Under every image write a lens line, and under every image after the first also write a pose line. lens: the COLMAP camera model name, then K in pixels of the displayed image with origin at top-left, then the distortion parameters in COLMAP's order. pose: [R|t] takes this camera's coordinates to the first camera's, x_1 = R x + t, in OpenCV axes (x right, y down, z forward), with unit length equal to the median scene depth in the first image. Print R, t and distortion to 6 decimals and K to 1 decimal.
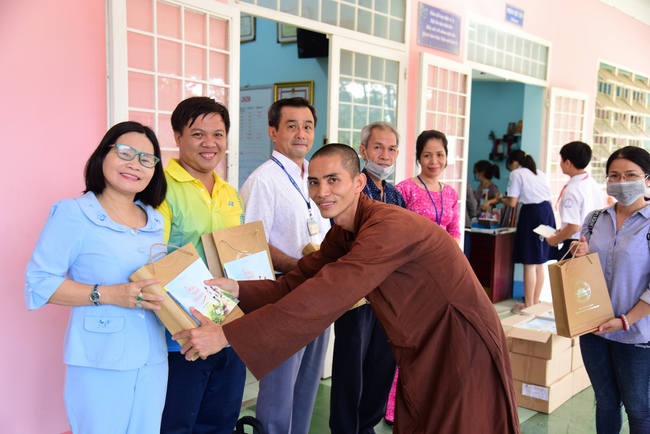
lens RADIAL K [[625.9, 0, 325.0], [0, 625.9, 217.0], [0, 0, 1]] dist [0.005915, 0.270280]
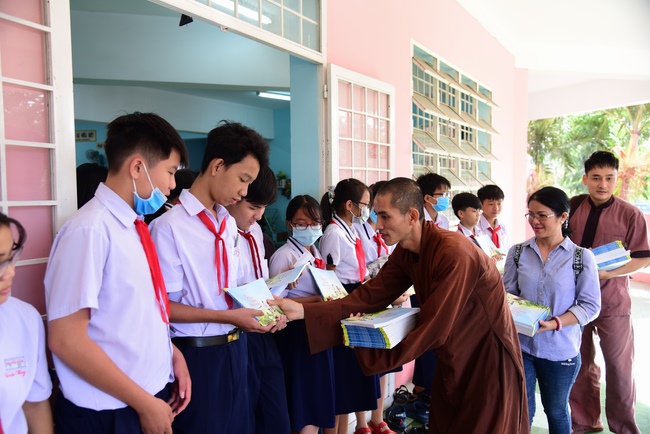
lens RADIAL K [[550.4, 0, 325.0], [0, 550.4, 217.0], [0, 0, 1]] dist [-0.002337, -0.091286]
pose [[0.980432, -0.036133, 0.193514, 0.335178], [0.043399, 0.998498, -0.033439, -0.070120], [-0.192015, 0.041183, 0.980528, 0.692980]]
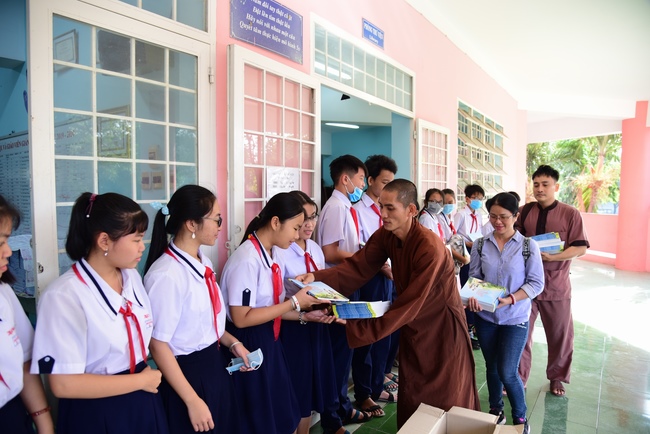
lens RADIAL K [[447.7, 0, 325.8], [0, 447.7, 223.5], [0, 0, 1]] dist [-0.109086, 0.001025]
pose [[0.990225, -0.029030, 0.136422, 0.169625], [0.032061, 0.999284, -0.020073, -0.054065], [-0.135742, 0.024251, 0.990447, 0.488882]]
